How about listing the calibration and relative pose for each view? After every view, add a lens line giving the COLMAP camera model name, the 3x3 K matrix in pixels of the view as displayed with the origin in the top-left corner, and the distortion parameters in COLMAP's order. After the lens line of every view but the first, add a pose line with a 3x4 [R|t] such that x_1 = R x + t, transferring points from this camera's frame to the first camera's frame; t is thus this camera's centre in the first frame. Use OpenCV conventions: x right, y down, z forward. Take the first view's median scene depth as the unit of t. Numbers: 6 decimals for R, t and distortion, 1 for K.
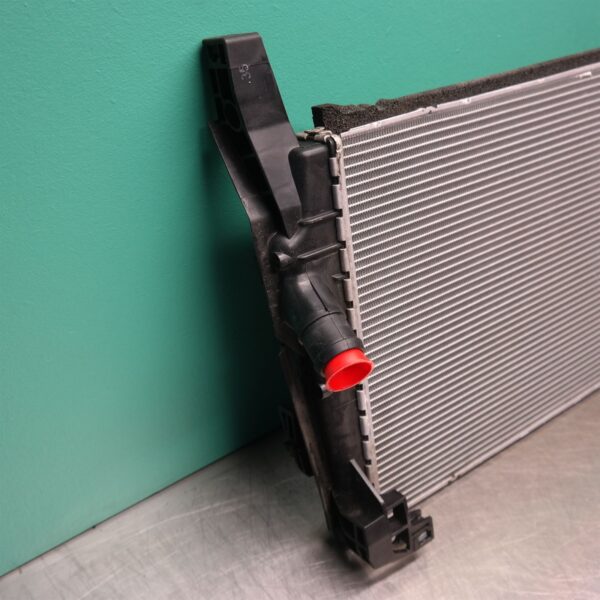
lens RADIAL K [[636.4, 0, 298.7], [0, 636.4, 319.5], [0, 0, 1]] dist [0.014651, 0.002013]
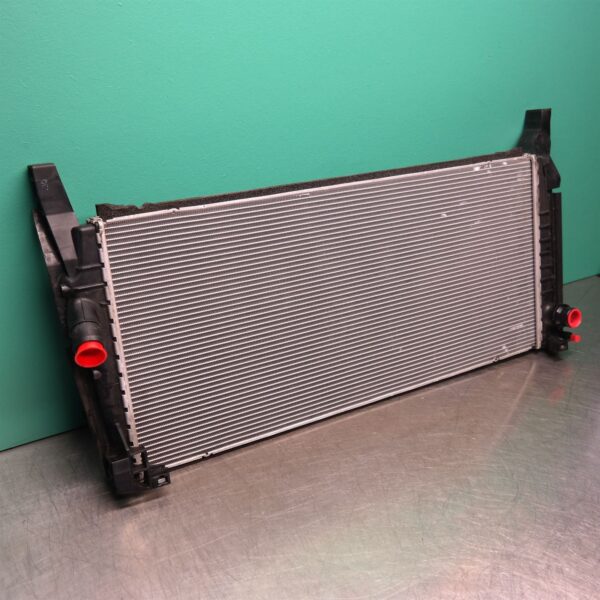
lens RADIAL K [[669.3, 0, 300.1], [0, 669.3, 346.3], [0, 0, 1]] dist [0.014070, -0.007194]
pose [[0.996186, 0.074737, -0.045038, 0.697872], [-0.078873, 0.992017, -0.098390, 0.186163], [0.037325, 0.101567, 0.994128, -0.758862]]
